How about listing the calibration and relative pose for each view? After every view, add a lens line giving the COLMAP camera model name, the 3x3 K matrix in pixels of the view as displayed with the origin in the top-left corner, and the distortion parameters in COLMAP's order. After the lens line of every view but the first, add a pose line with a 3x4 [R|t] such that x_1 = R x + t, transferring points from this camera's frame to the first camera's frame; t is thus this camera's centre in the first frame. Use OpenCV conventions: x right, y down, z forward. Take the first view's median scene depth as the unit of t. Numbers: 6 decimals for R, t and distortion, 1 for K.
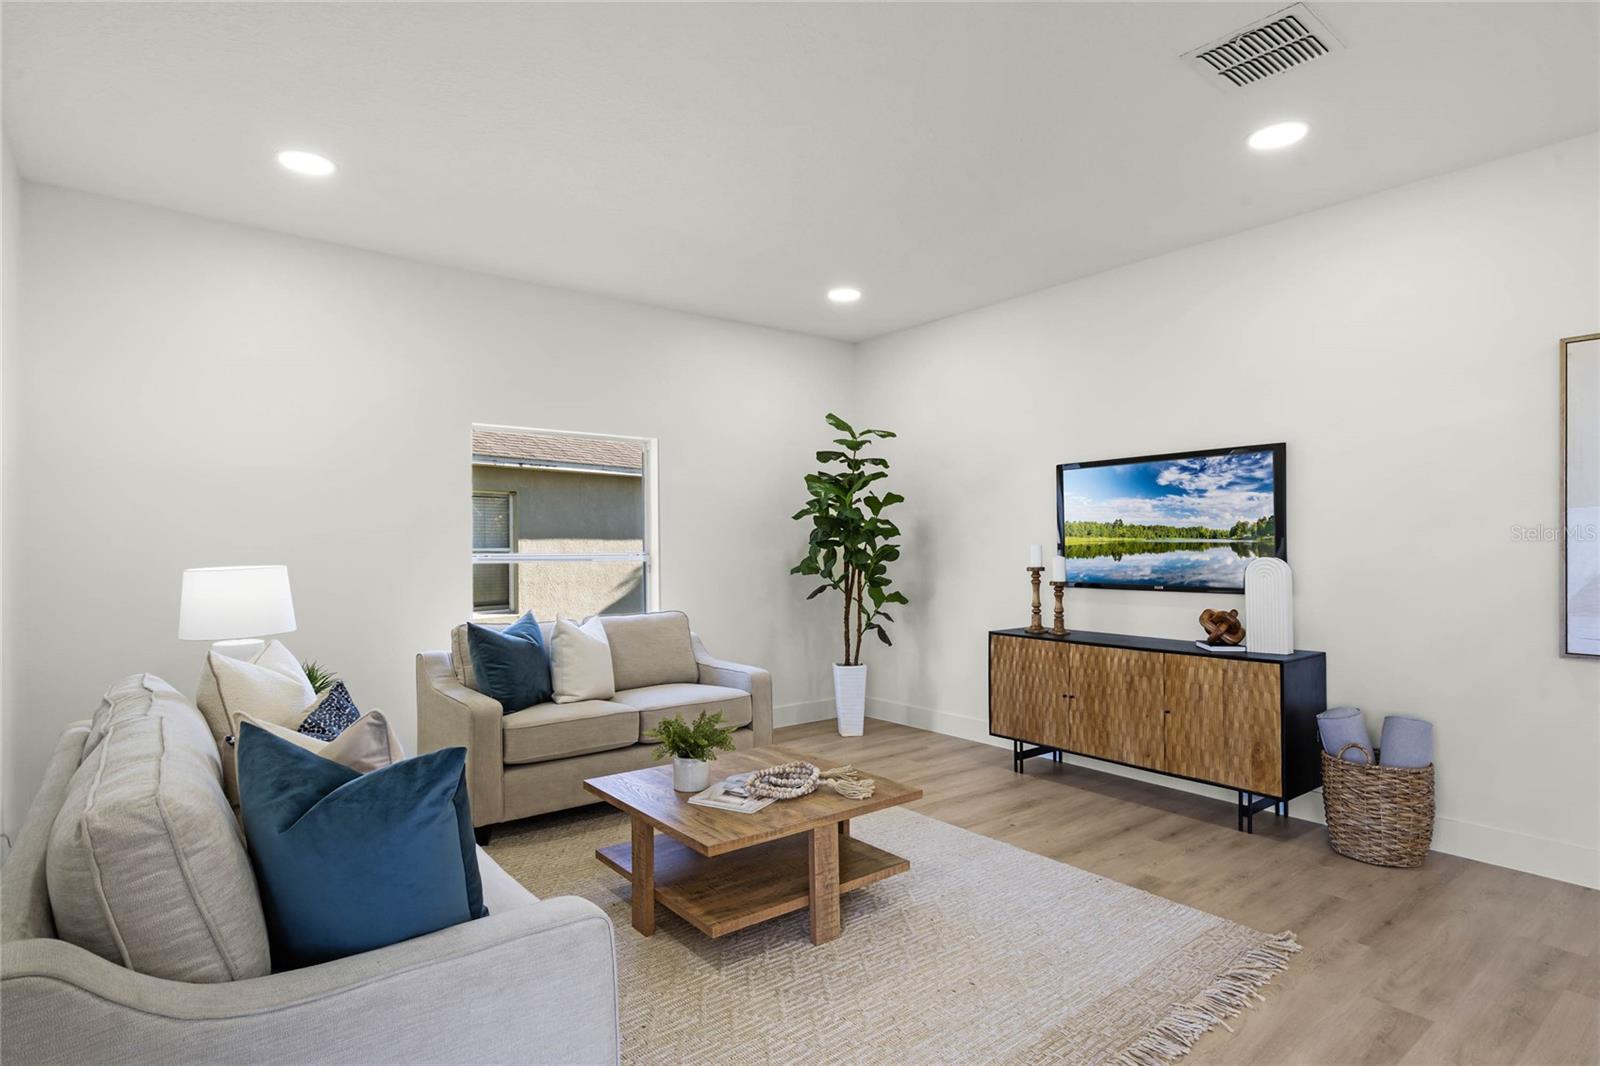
lens RADIAL K [[833.8, 0, 792.0], [0, 833.8, 540.4], [0, 0, 1]] dist [0.001357, 0.000009]
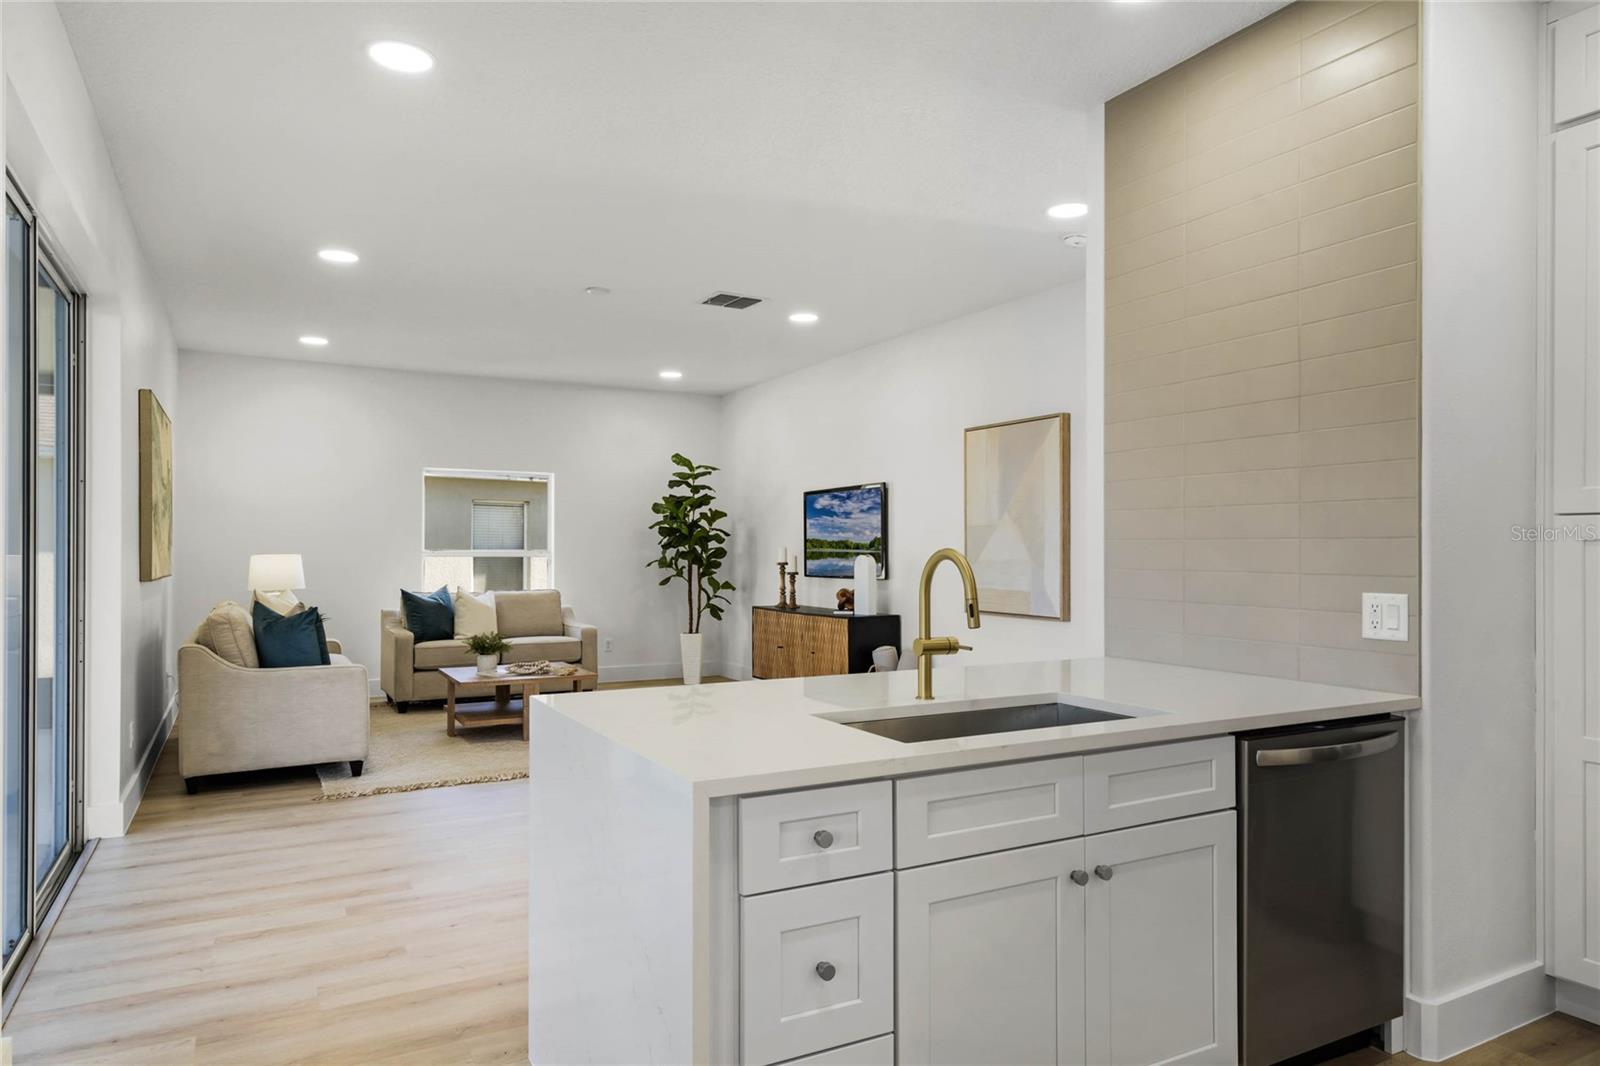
lens RADIAL K [[1021.3, 0, 810.4], [0, 1021.3, 530.2], [0, 0, 1]] dist [-0.002369, -0.002684]
pose [[0.986994, 0.003286, -0.160726, 0.650553], [-0.005734, 0.999874, -0.014773, 0.001781], [0.160658, 0.015503, 0.986888, -0.789002]]
